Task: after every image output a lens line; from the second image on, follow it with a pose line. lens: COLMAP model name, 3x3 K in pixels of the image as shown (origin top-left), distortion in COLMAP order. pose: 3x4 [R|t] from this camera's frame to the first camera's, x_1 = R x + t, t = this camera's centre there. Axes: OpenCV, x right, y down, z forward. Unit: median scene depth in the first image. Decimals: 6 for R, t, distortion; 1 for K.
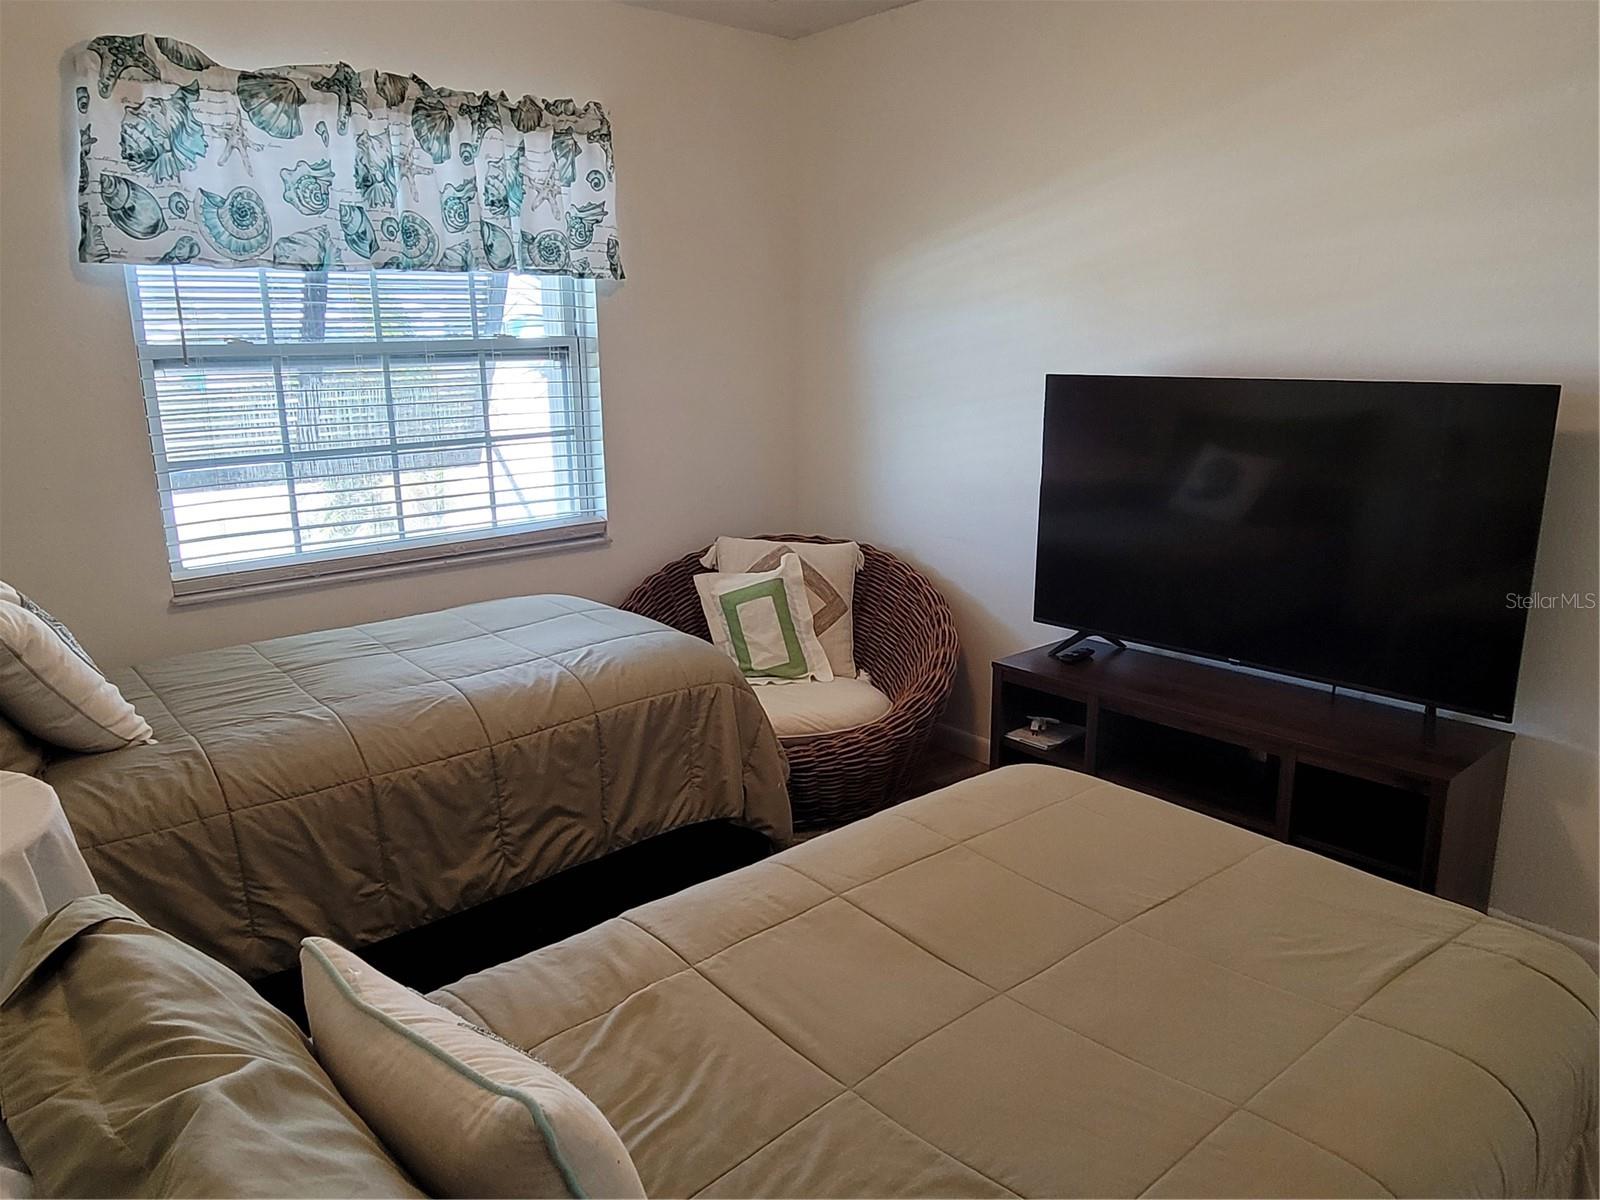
lens RADIAL K [[1111.7, 0, 805.5], [0, 1111.7, 600.1], [0, 0, 1]] dist [-0.005692, 0.002908]
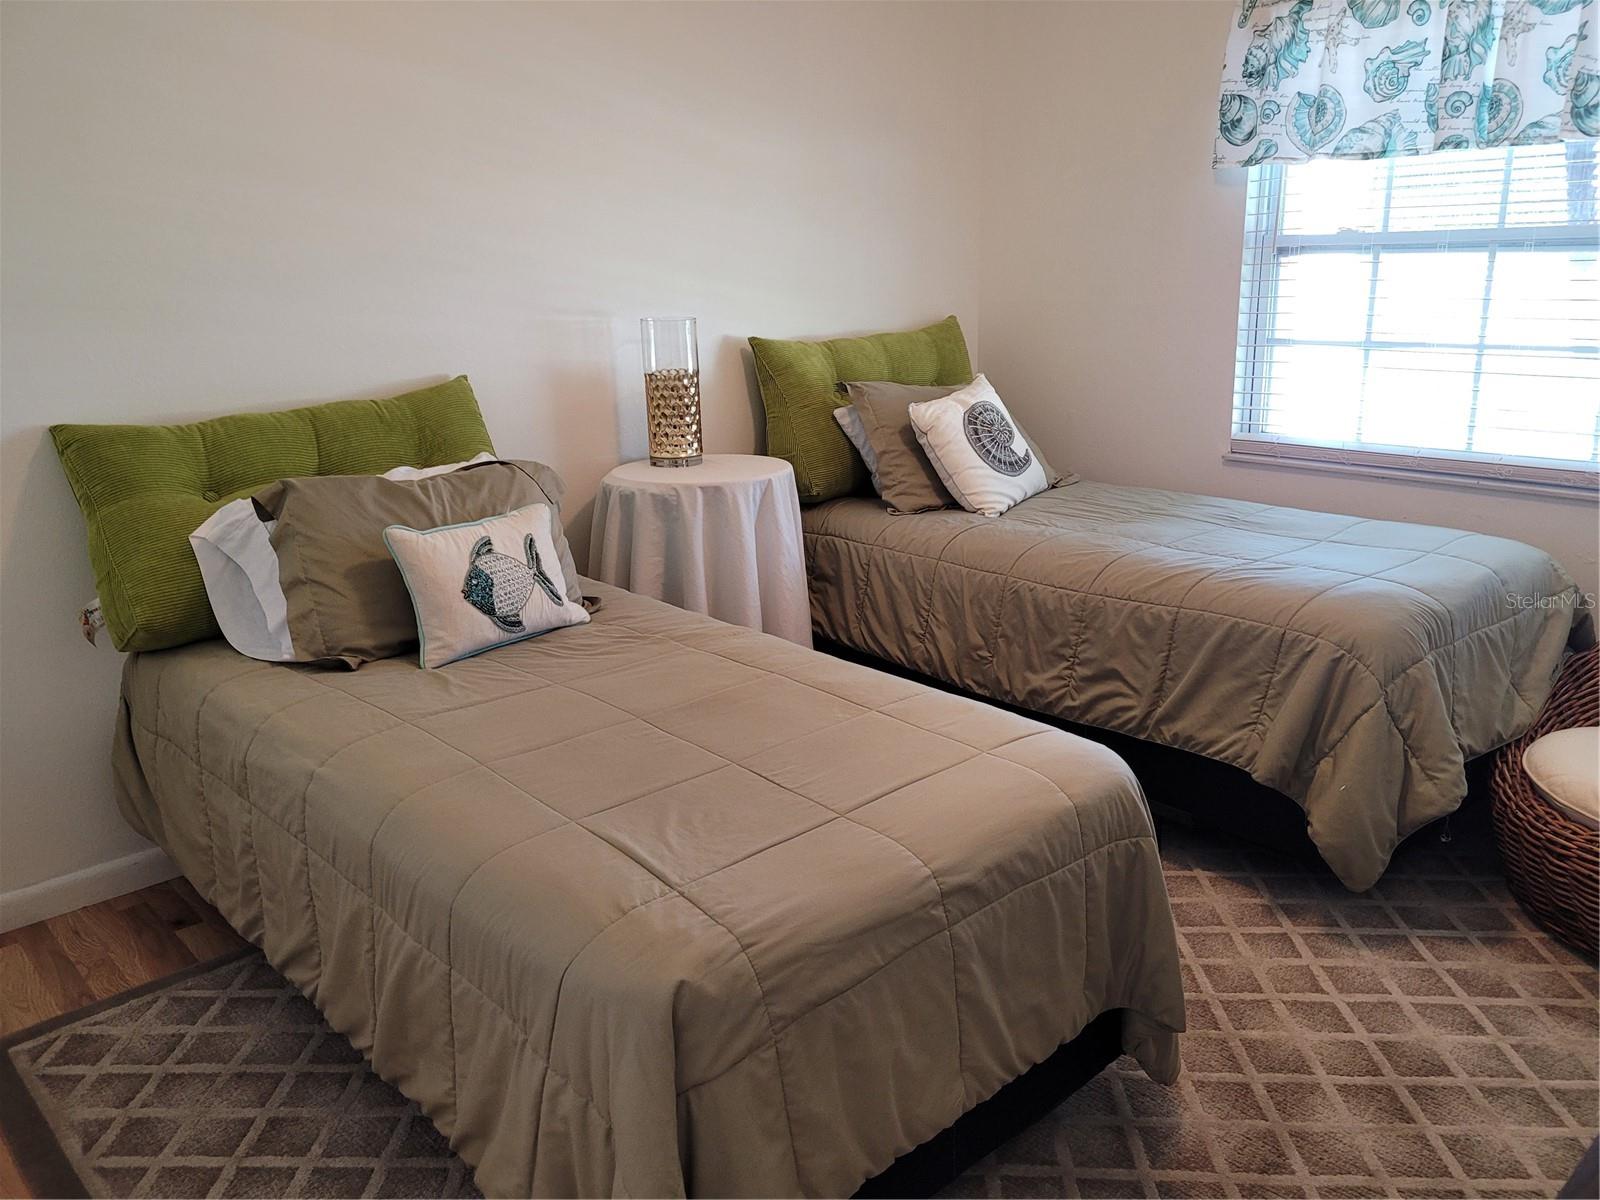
lens RADIAL K [[1277.5, 0, 800.0], [0, 1277.5, 600.0], [0, 0, 1]] dist [0.044967, -0.013984]
pose [[0.014854, 0.275160, -0.961284, 0.876337], [-0.211972, 0.940405, 0.265908, -0.134926], [0.977163, 0.199816, 0.072295, 0.538544]]
